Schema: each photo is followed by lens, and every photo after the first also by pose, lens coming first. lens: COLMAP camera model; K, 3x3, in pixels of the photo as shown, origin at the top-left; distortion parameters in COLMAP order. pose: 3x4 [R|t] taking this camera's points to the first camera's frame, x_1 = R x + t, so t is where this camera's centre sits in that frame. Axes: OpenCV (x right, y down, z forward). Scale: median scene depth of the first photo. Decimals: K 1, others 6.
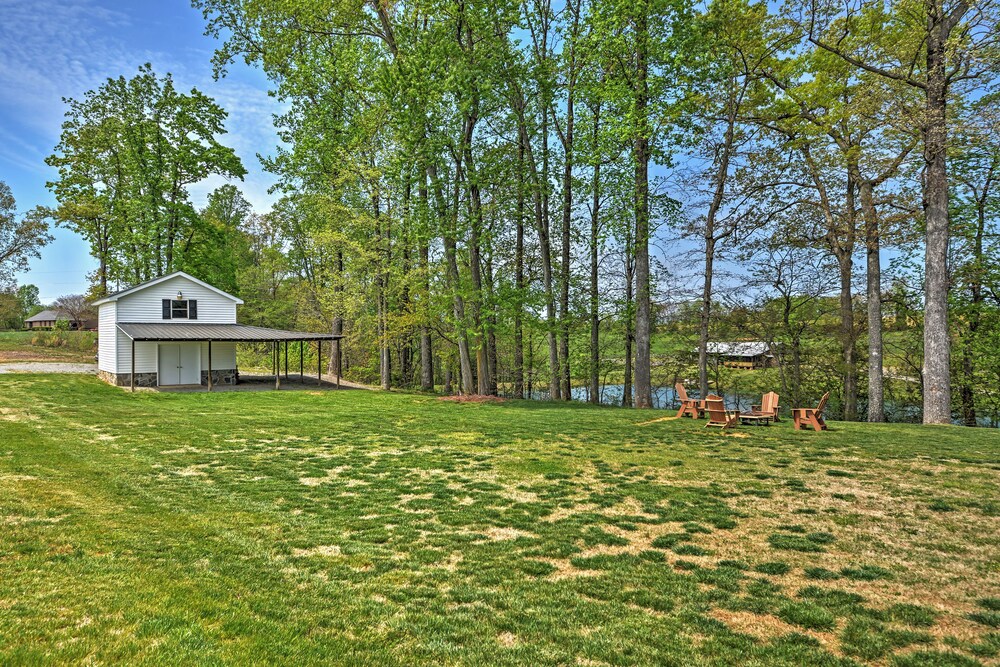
lens RADIAL K [[673.1, 0, 475.9], [0, 673.1, 329.7], [0, 0, 1]] dist [0.032829, -0.000188]
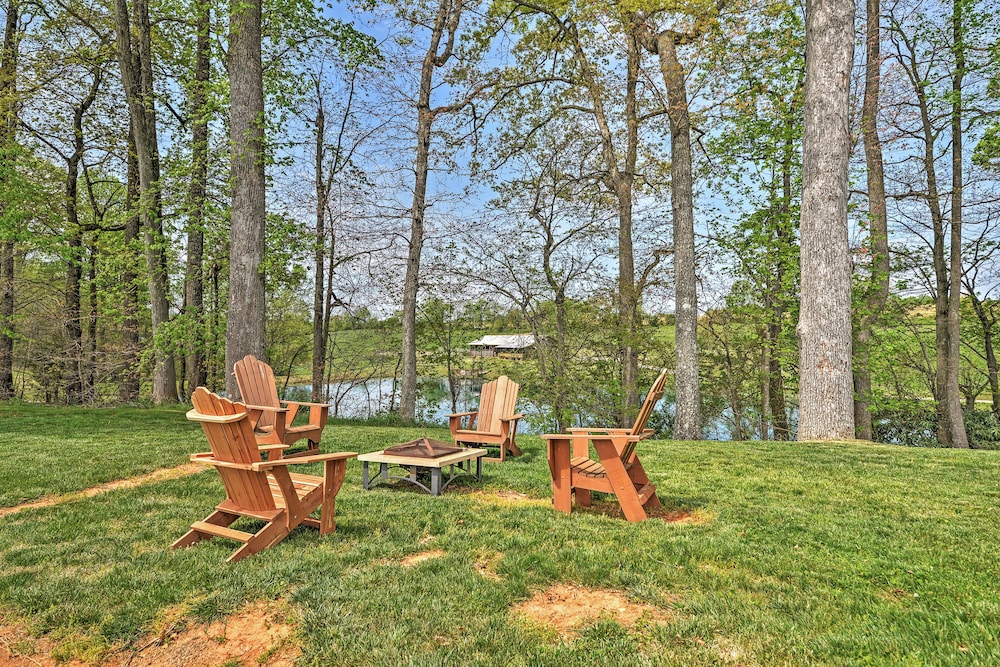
lens RADIAL K [[508.4, 0, 478.7], [0, 508.4, 332.4], [0, 0, 1]] dist [0.025138, 0.000195]
pose [[0.960116, 0.009833, 0.279429, 0.342116], [-0.007093, 0.999916, -0.010814, 0.070134], [-0.279512, 0.008401, 0.960105, 0.724843]]
